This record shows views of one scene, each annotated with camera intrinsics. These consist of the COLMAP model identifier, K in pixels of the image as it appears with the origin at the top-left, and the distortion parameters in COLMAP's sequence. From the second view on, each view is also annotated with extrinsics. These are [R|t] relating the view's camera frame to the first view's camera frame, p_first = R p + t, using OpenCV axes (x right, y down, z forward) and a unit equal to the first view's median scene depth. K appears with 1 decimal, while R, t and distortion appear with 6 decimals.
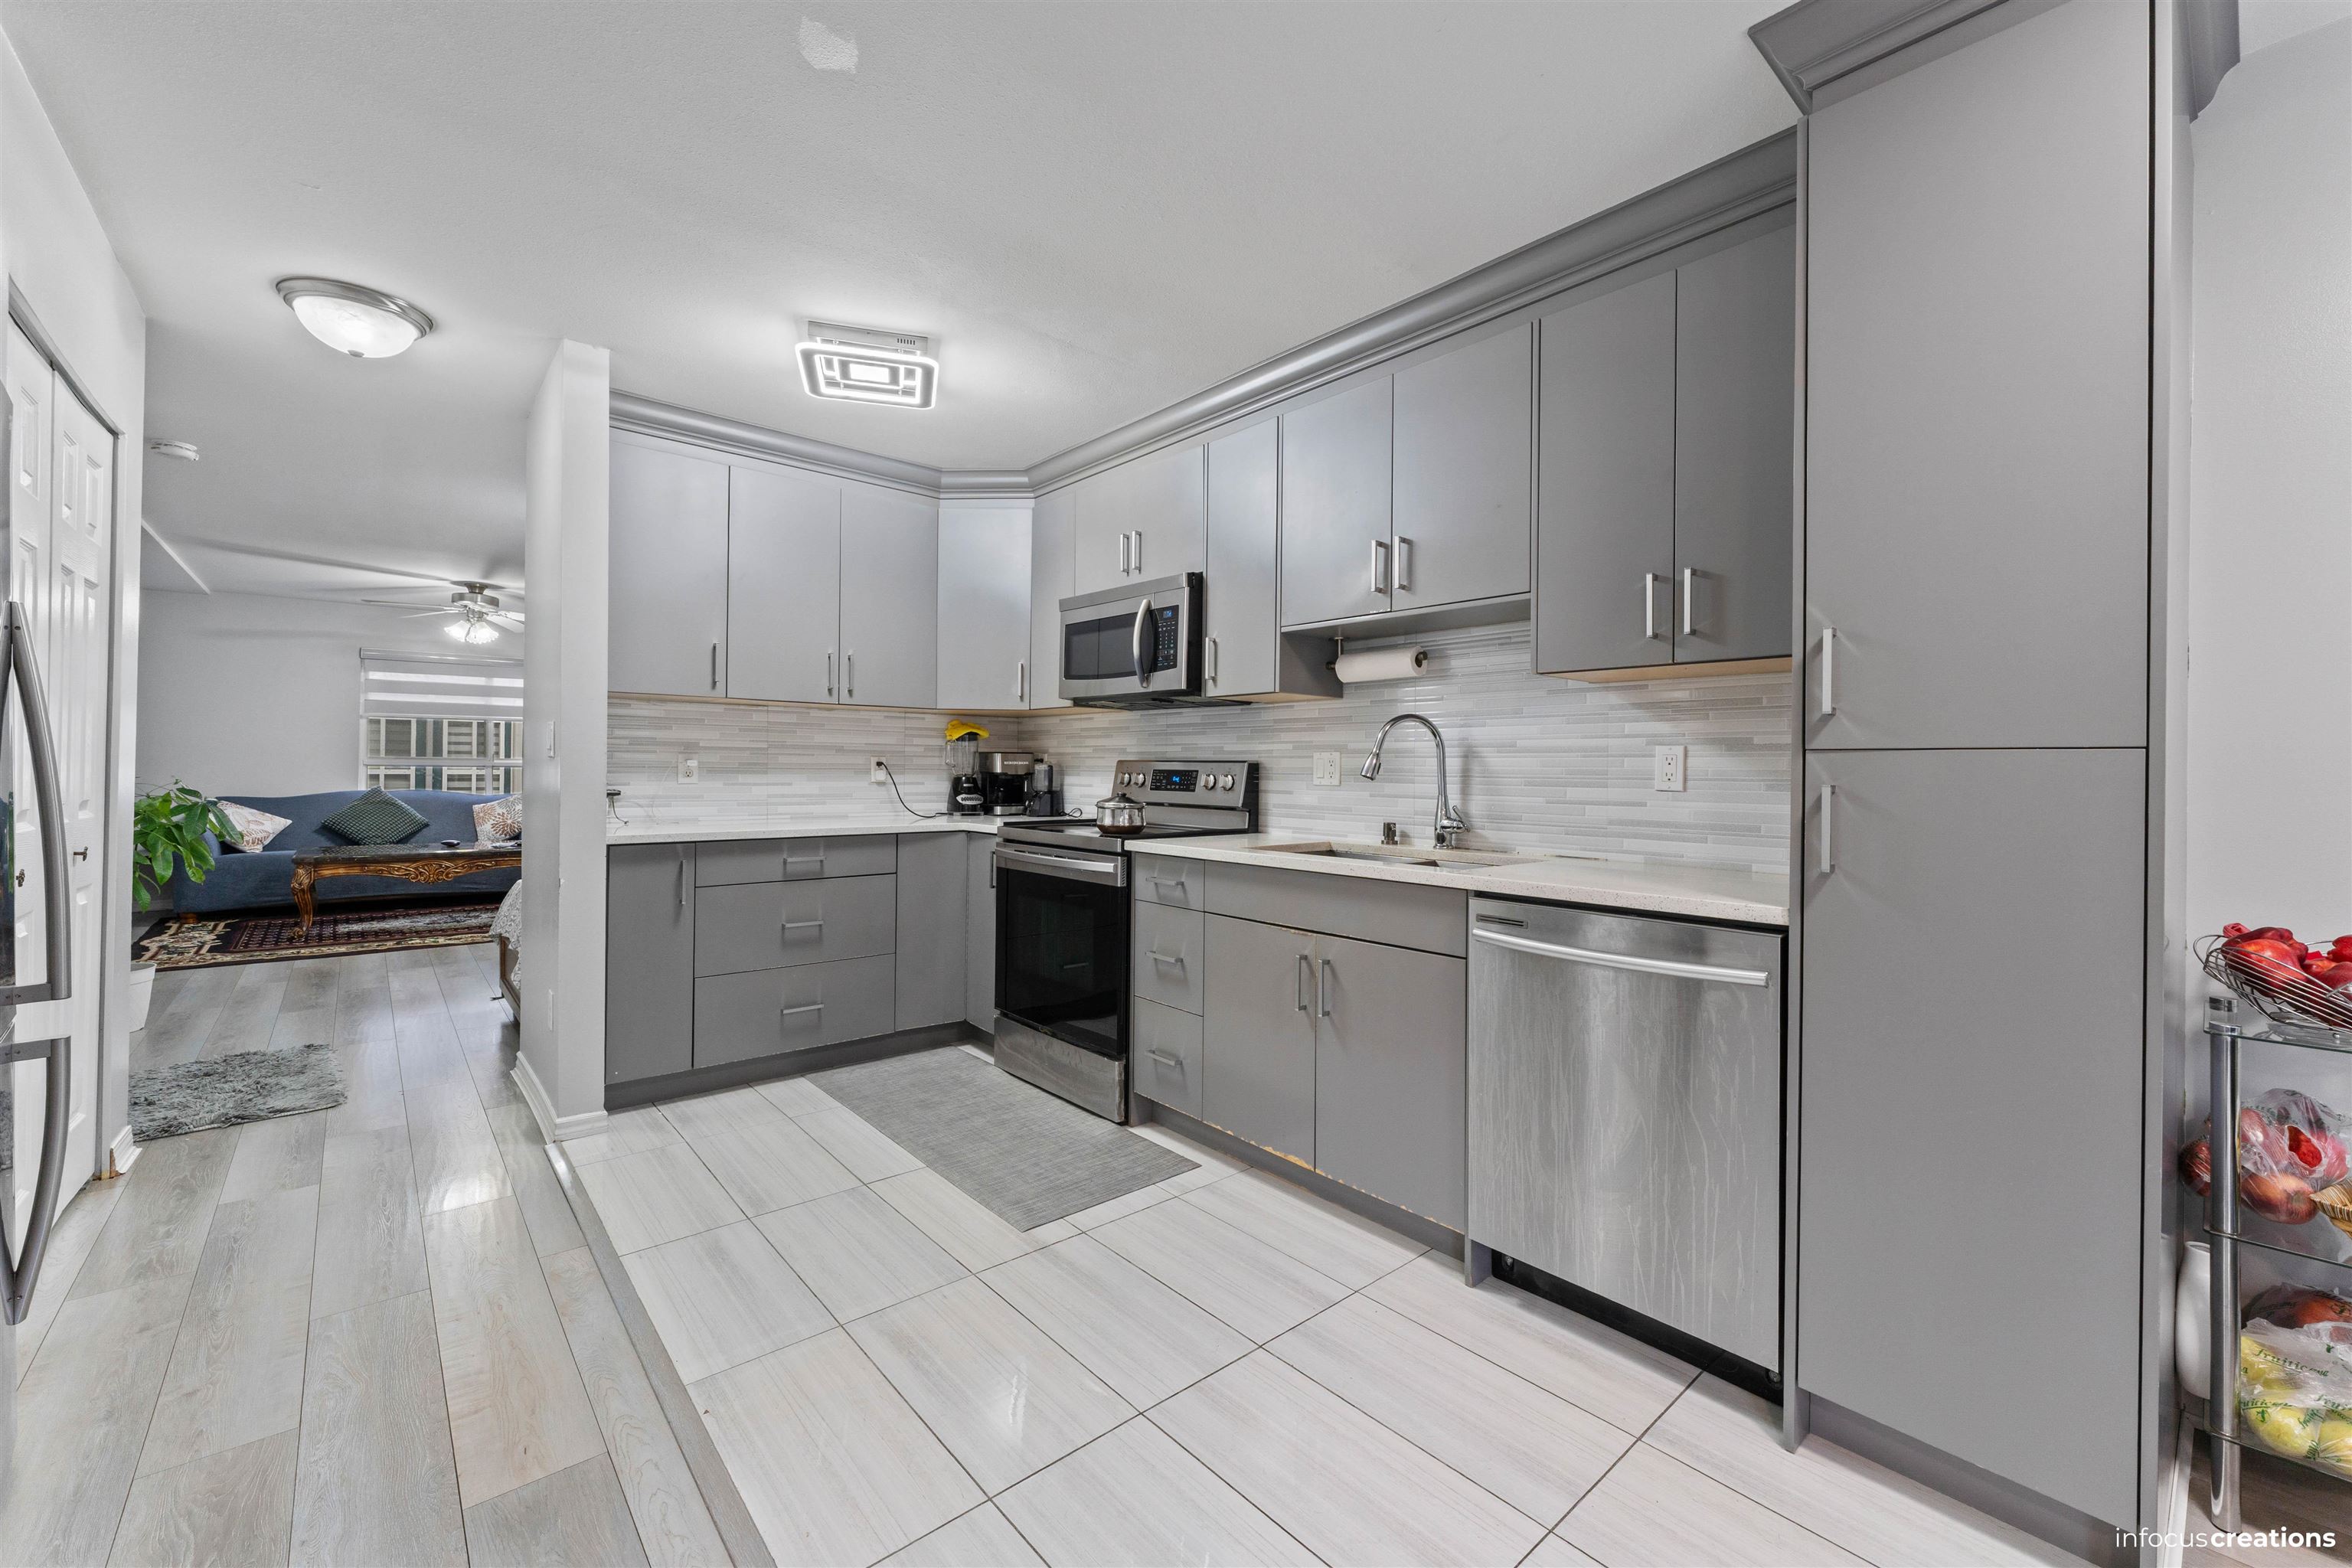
lens RADIAL K [[940.6, 0, 1181.4], [0, 940.6, 768.5], [0, 0, 1]] dist [-0.000366, -0.001264]
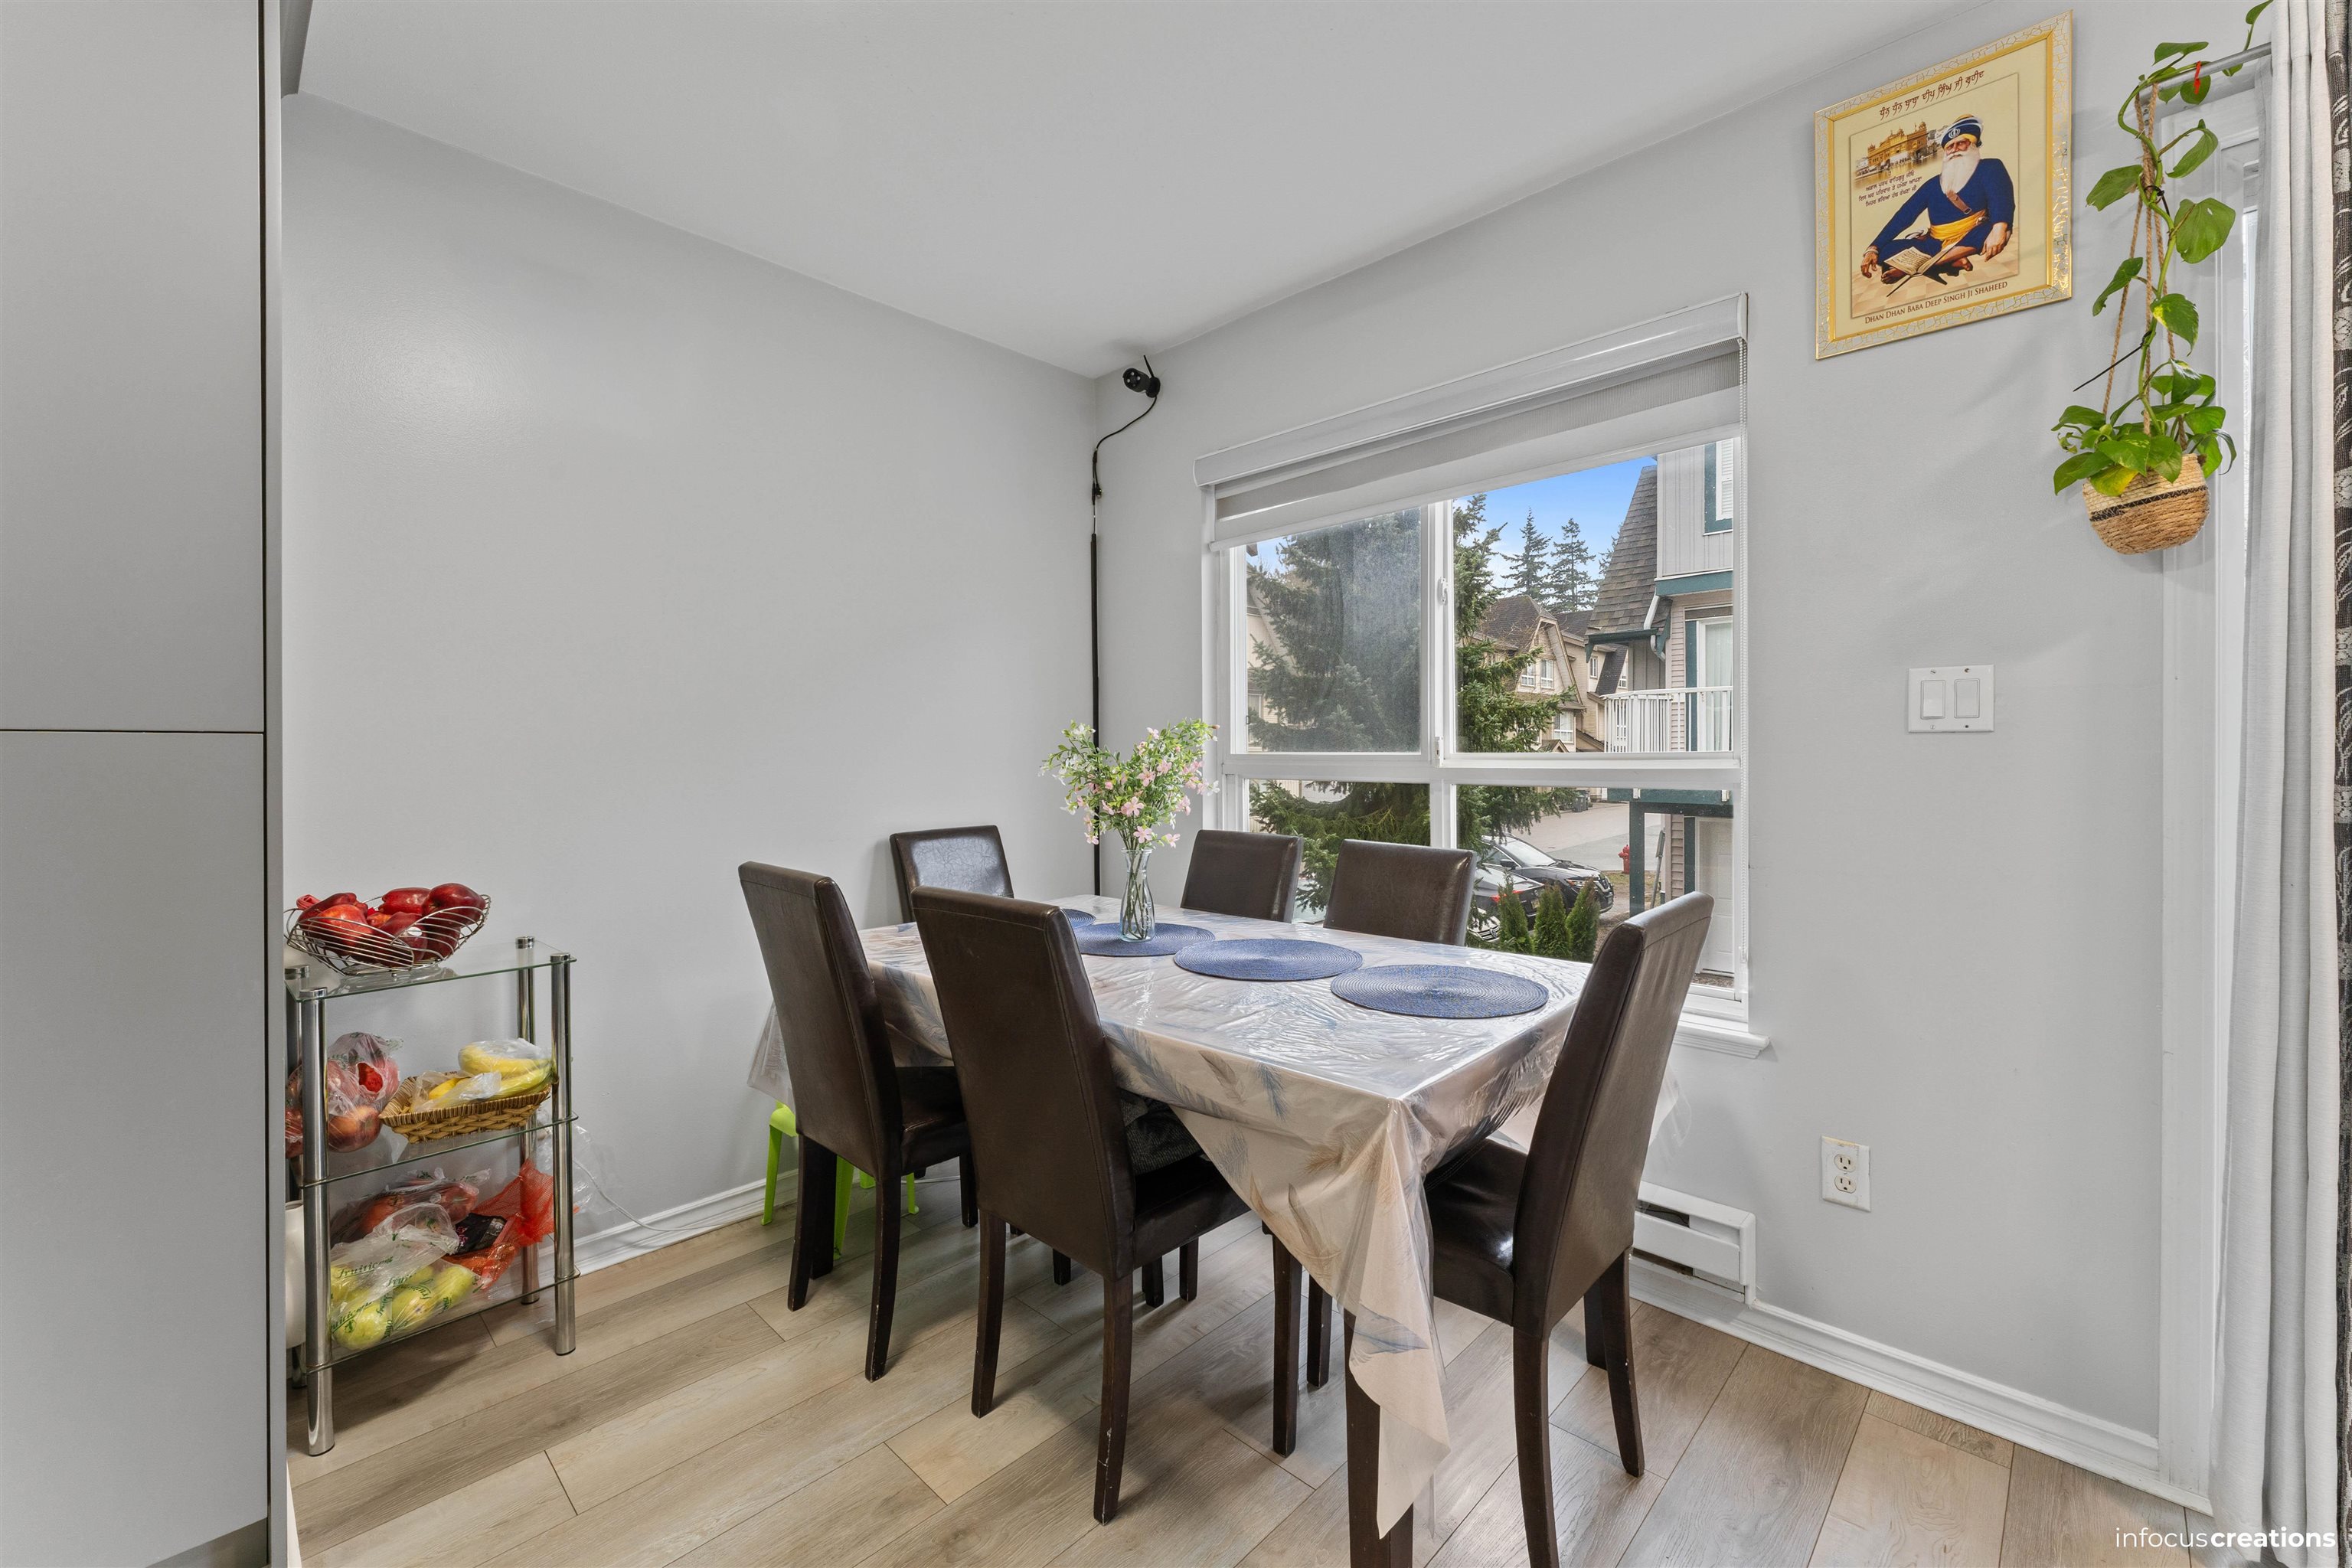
lens RADIAL K [[940.6, 0, 1190.7], [0, 940.6, 762.4], [0, 0, 1]] dist [-0.000366, -0.001264]
pose [[-0.084293, -0.015851, 0.996315, -0.026790], [0.003907, 0.999861, 0.016238, -0.001257], [-0.996433, 0.005261, -0.084219, 0.049190]]
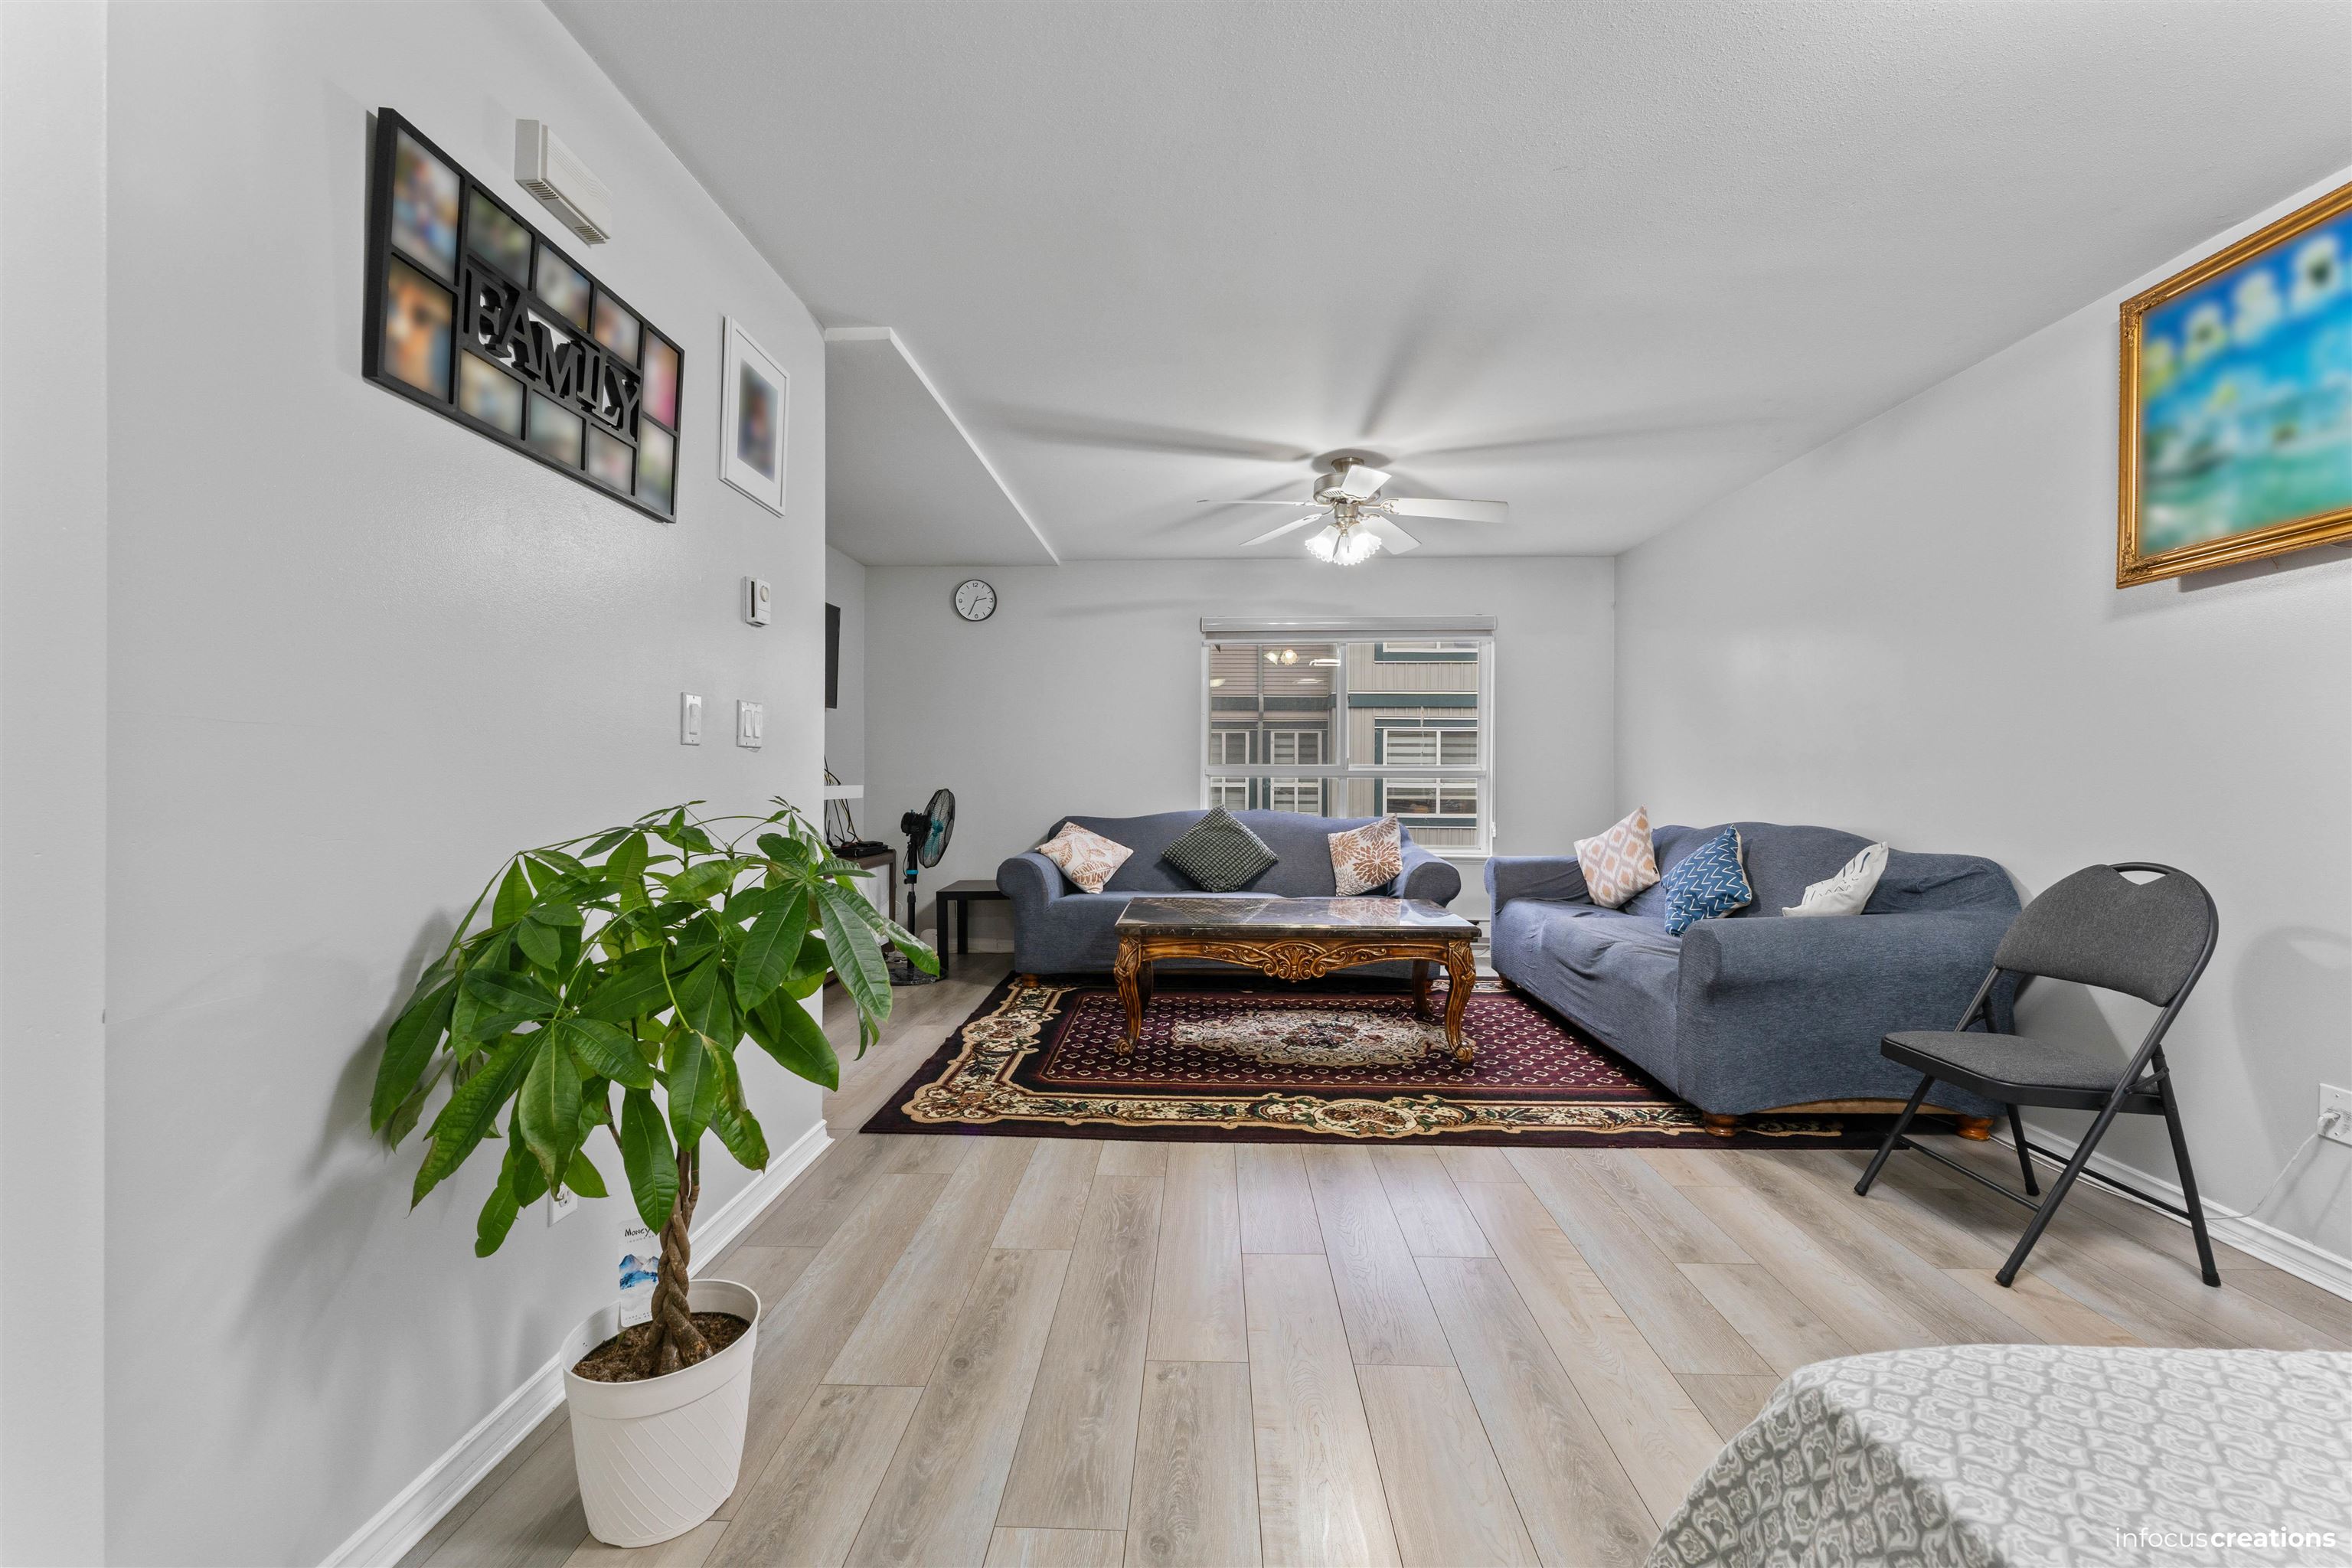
lens RADIAL K [[940.6, 0, 1188.6], [0, 940.6, 774.6], [0, 0, 1]] dist [-0.000366, -0.001264]
pose [[0.737555, -0.011209, -0.675194, -1.029884], [0.007094, 0.999936, -0.008851, 0.006052], [0.675250, 0.001738, 0.737587, 1.204302]]
